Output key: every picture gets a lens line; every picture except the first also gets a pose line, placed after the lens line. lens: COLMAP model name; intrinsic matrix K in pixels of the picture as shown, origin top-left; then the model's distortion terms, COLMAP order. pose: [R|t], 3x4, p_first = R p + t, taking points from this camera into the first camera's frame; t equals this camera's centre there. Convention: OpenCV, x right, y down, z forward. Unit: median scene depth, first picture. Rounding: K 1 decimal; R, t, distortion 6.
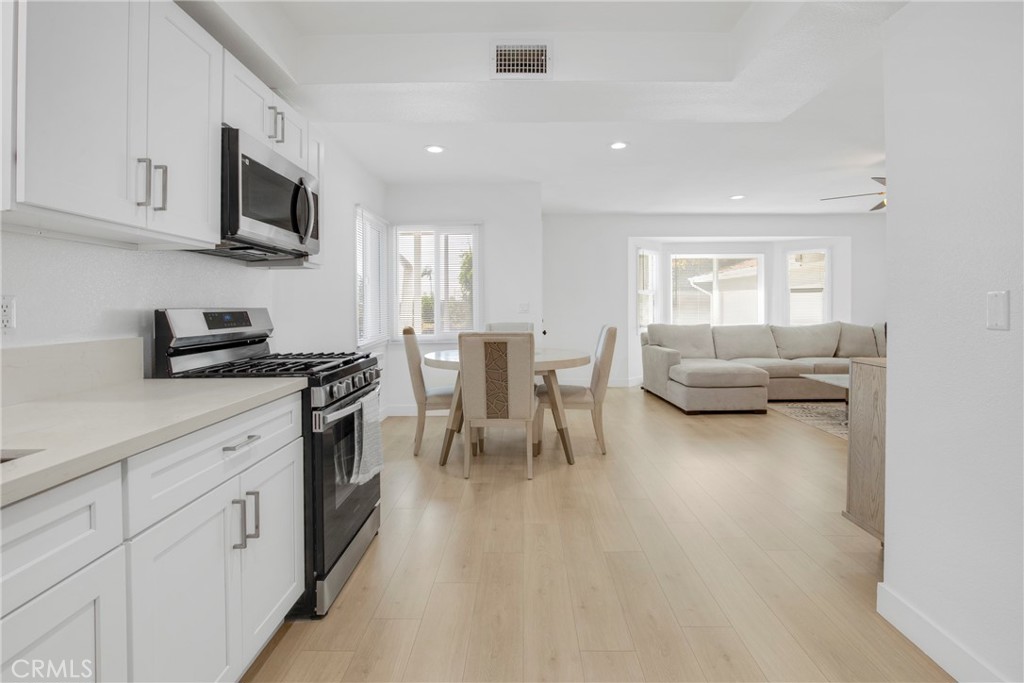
lens RADIAL K [[481.4, 0, 524.6], [0, 481.4, 303.7], [0, 0, 1]] dist [-0.030920, 0.003263]
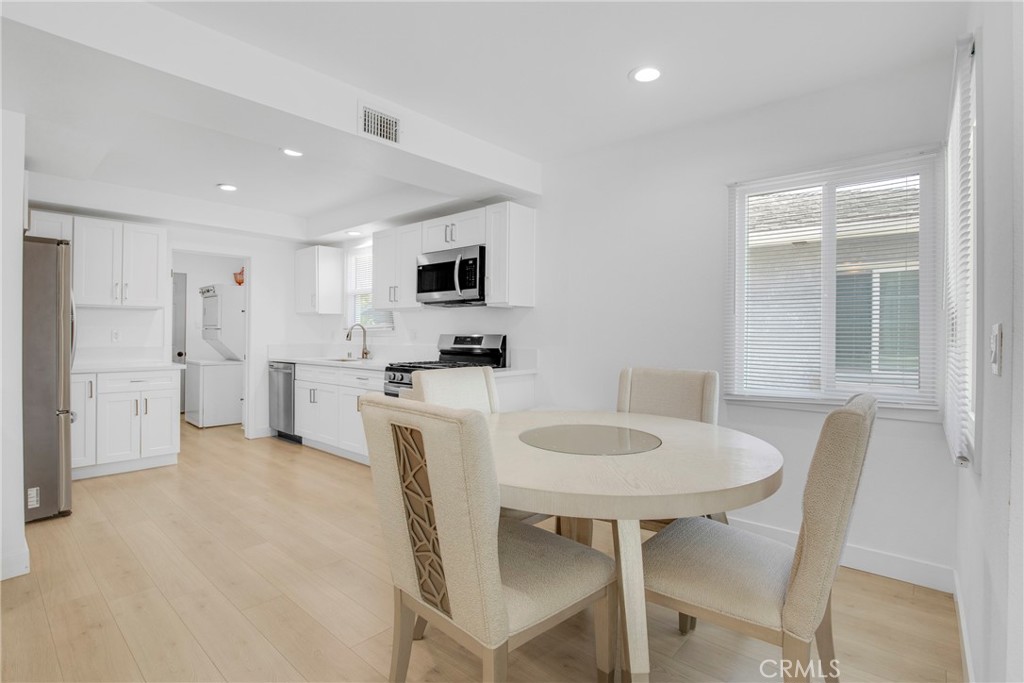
lens RADIAL K [[481.4, 0, 514.7], [0, 481.4, 338.0], [0, 0, 1]] dist [-0.030920, 0.003263]
pose [[-0.648739, 0.005423, -0.760992, 0.254075], [-0.001629, 0.999962, 0.008515, 0.001941], [0.761009, 0.006763, -0.648705, 0.849960]]
